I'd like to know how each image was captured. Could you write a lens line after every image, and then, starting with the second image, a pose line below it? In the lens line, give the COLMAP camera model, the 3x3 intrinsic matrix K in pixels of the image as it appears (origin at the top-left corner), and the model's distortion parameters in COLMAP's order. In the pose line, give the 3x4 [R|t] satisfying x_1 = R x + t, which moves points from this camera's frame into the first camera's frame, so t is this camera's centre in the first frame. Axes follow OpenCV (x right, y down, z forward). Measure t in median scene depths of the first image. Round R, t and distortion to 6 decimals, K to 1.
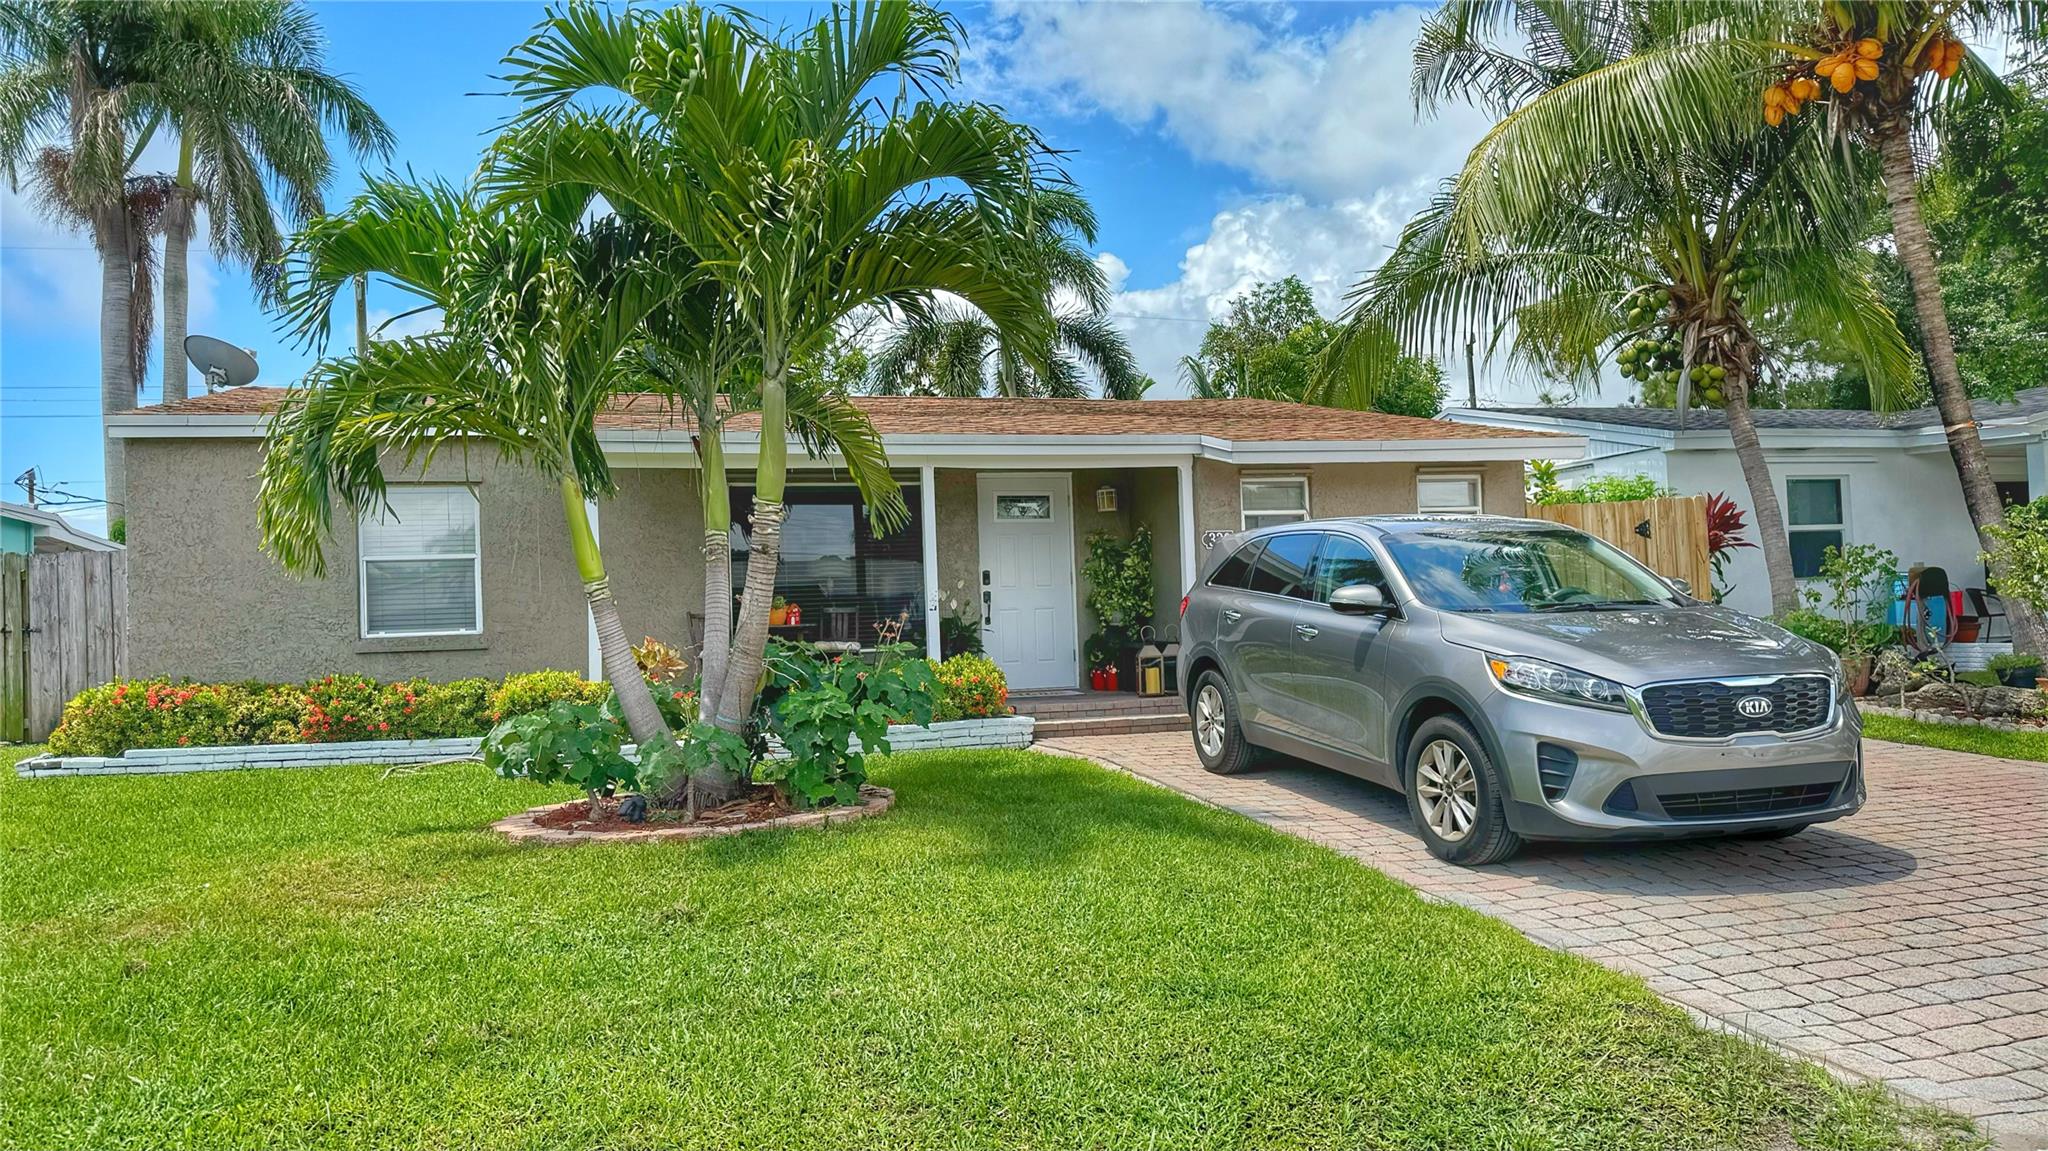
lens RADIAL K [[1466.6, 0, 1041.0], [0, 1466.6, 583.5], [0, 0, 1]] dist [0.040751, -0.015548]
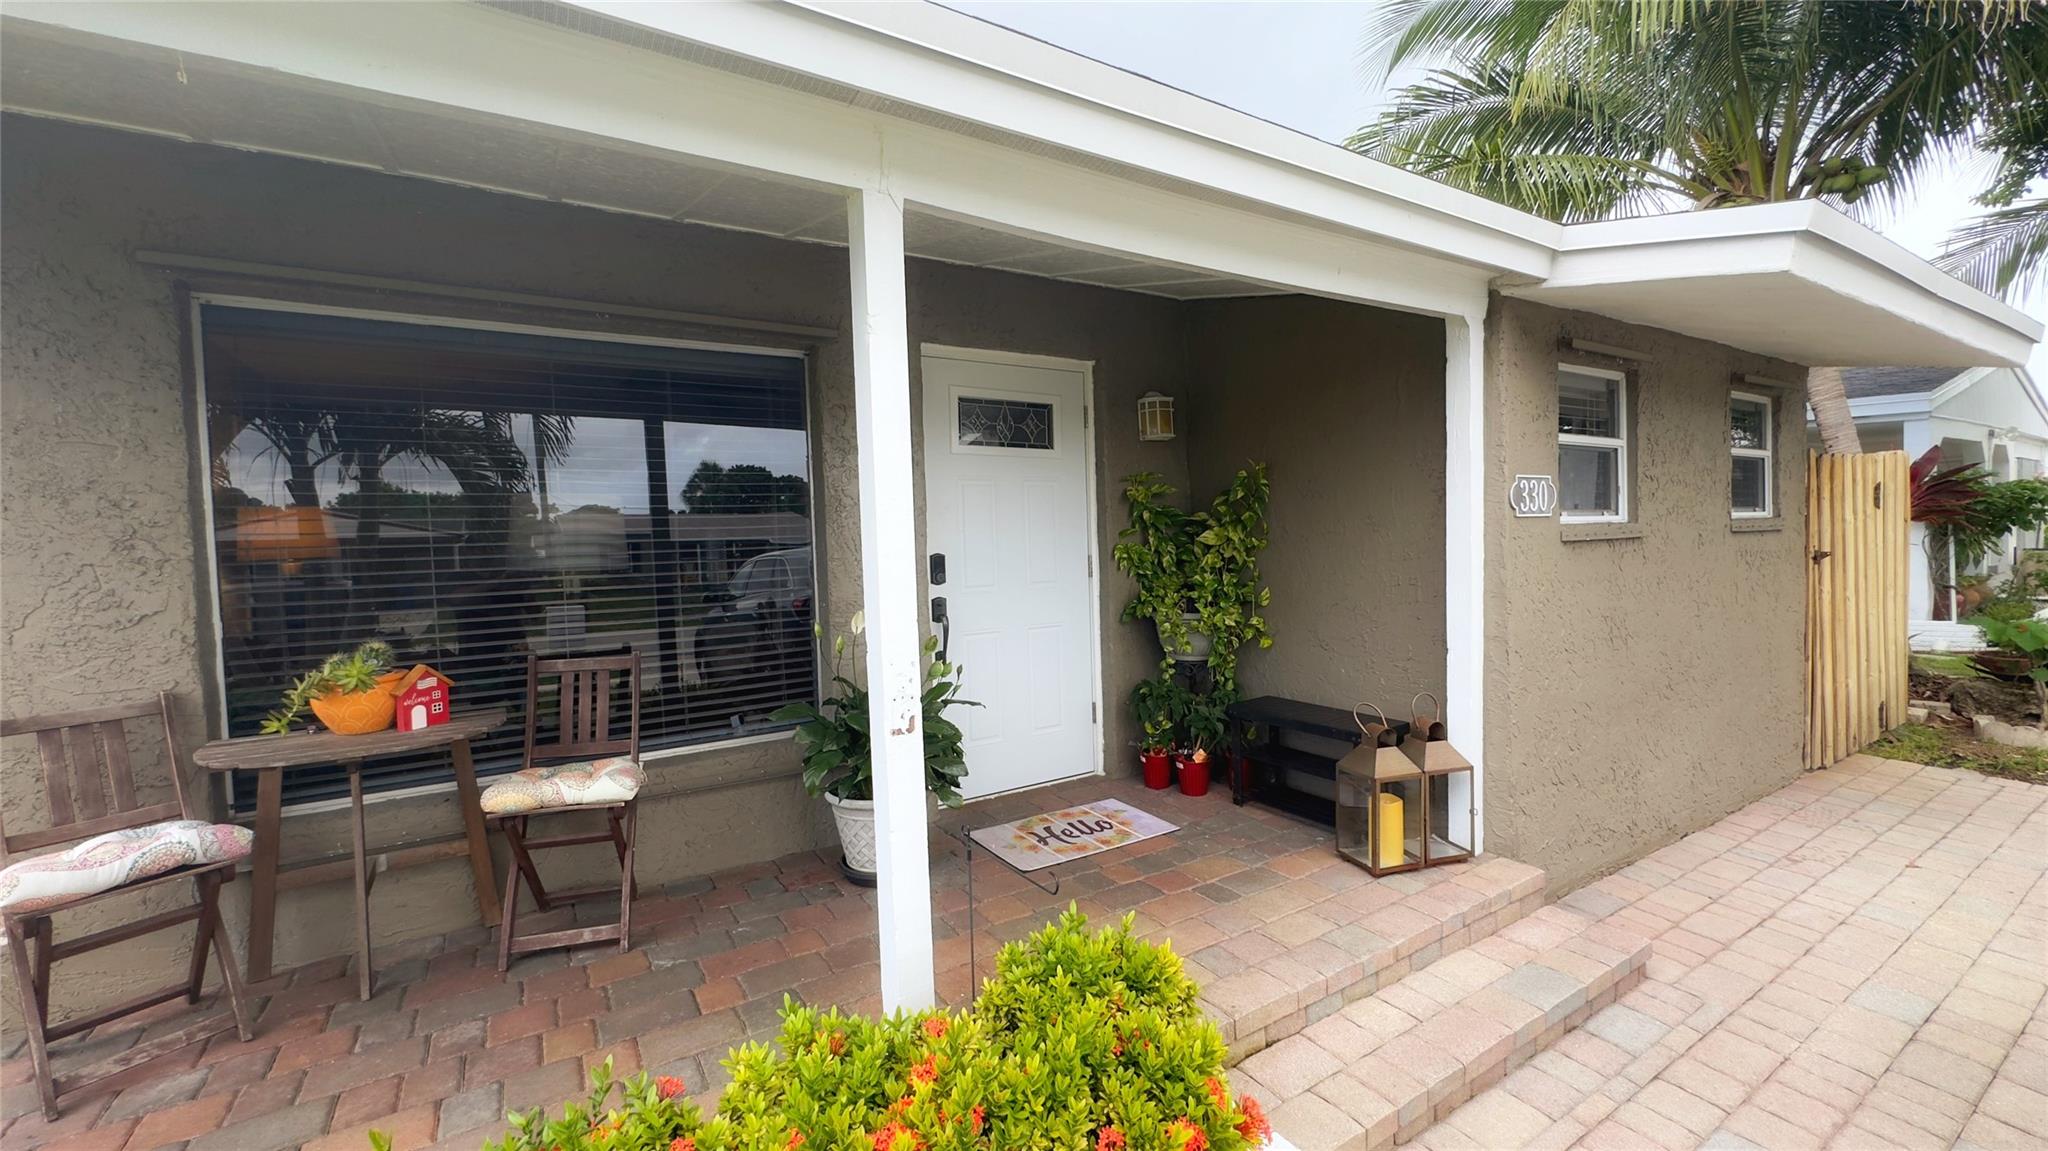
lens RADIAL K [[823.1, 0, 1007.8], [0, 823.1, 578.4], [0, 0, 1]] dist [-0.000269, -0.000484]
pose [[0.968277, -0.001664, 0.249874, -0.098377], [-0.012353, 0.998436, 0.054520, -0.018736], [-0.249574, -0.055877, 0.966742, 0.882313]]
